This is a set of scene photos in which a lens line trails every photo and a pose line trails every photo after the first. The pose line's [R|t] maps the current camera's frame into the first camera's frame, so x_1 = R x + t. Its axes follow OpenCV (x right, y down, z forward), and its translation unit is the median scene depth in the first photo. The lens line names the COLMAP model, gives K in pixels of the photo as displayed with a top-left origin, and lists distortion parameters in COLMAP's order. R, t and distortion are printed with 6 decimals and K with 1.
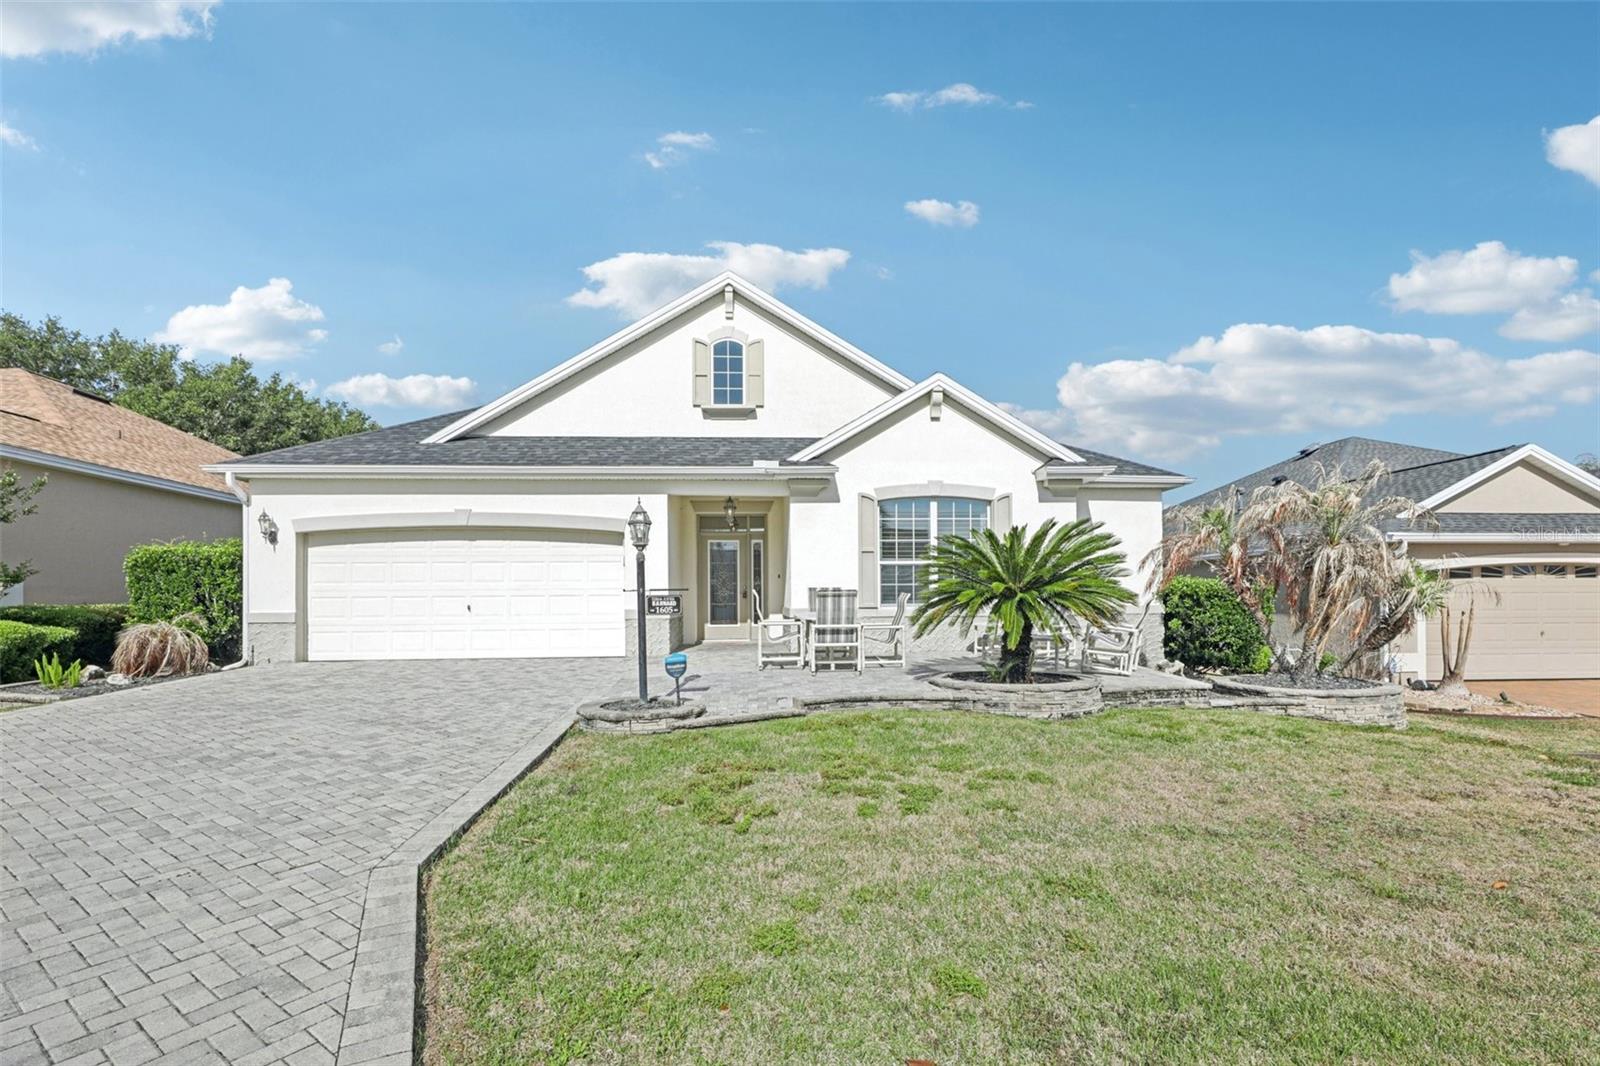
lens RADIAL K [[744.5, 0, 801.9], [0, 744.5, 582.6], [0, 0, 1]] dist [0.000910, -0.000257]
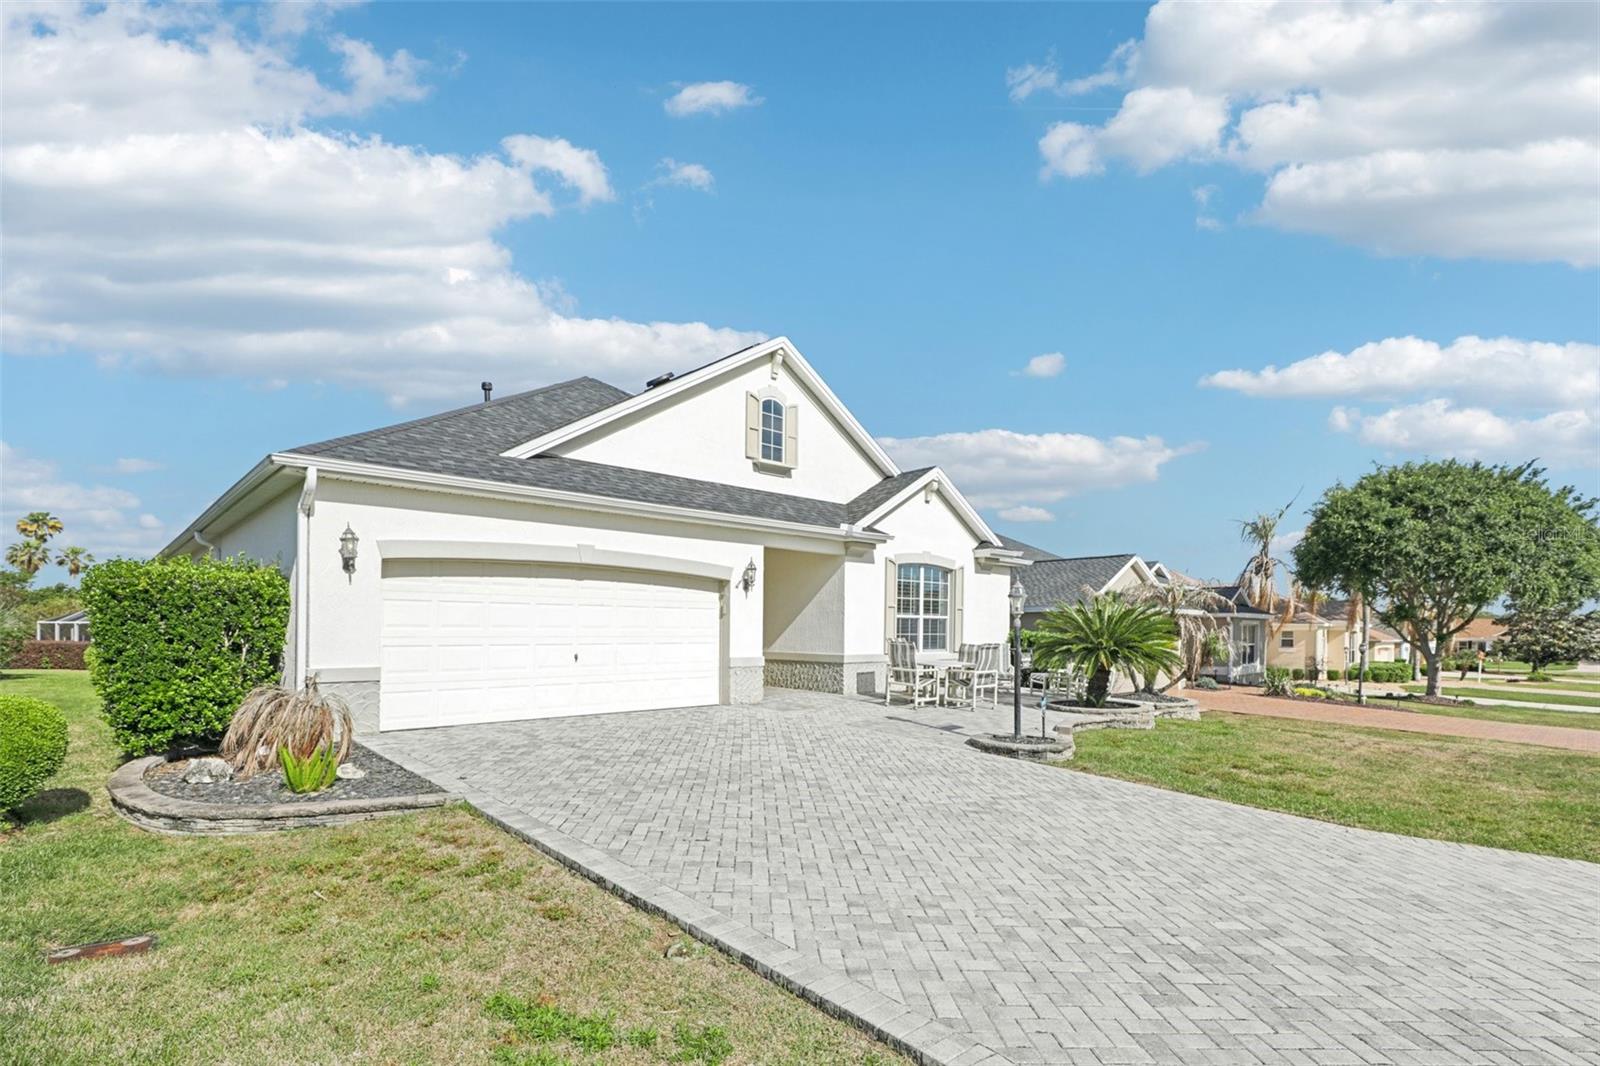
lens RADIAL K [[766.6, 0, 805.2], [0, 766.6, 622.3], [0, 0, 1]] dist [0.001174, 0.000174]
pose [[0.770289, 0.019264, 0.637404, -0.786765], [-0.029467, 0.999551, 0.005401, -0.018969], [-0.637014, -0.022943, 0.770511, 0.136118]]
